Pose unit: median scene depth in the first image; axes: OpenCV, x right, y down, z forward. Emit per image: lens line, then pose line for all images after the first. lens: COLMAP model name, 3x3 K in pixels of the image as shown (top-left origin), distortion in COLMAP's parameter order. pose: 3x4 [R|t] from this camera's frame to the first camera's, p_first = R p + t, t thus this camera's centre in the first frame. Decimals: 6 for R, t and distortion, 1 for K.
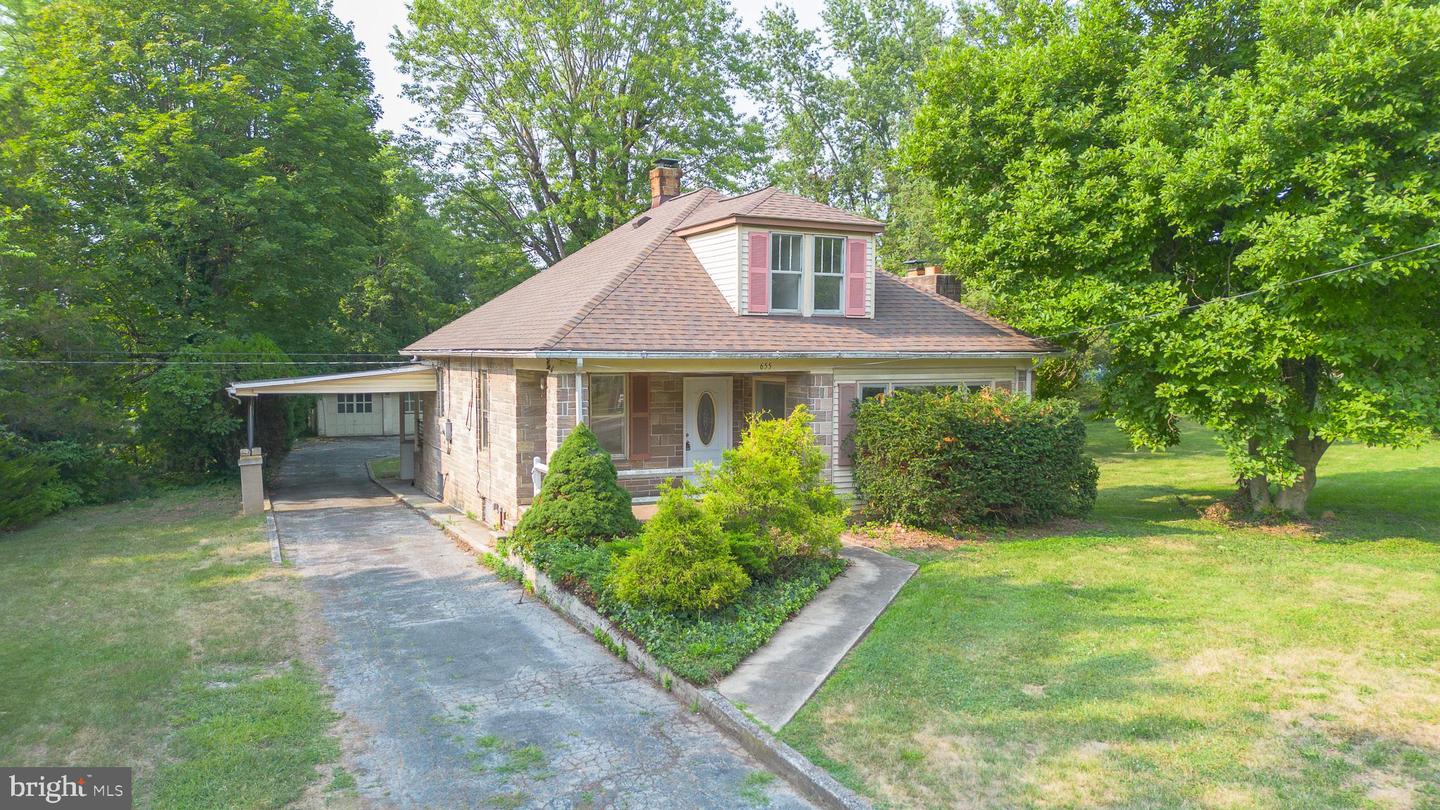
lens RADIAL K [[1019.3, 0, 720.0], [0, 1019.3, 405.0], [0, 0, 1]] dist [0.072593, -0.071267]
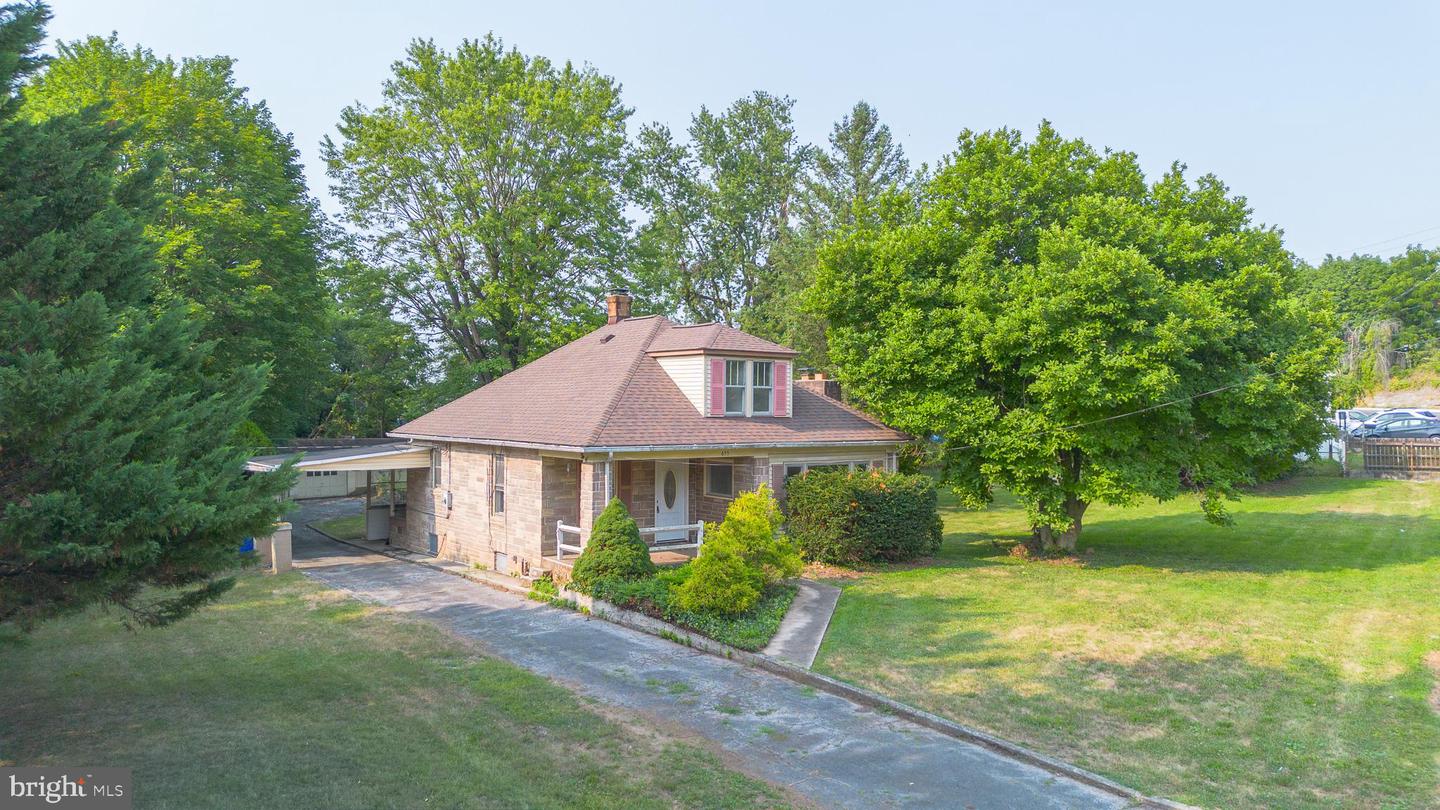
lens RADIAL K [[1014.1, 0, 720.0], [0, 1014.1, 405.0], [0, 0, 1]] dist [0.151701, -0.399431]
pose [[0.985169, 0.002487, 0.171566, -0.213071], [0.006389, 0.998670, -0.051162, -0.034608], [-0.171465, 0.051499, 0.983843, -0.417759]]
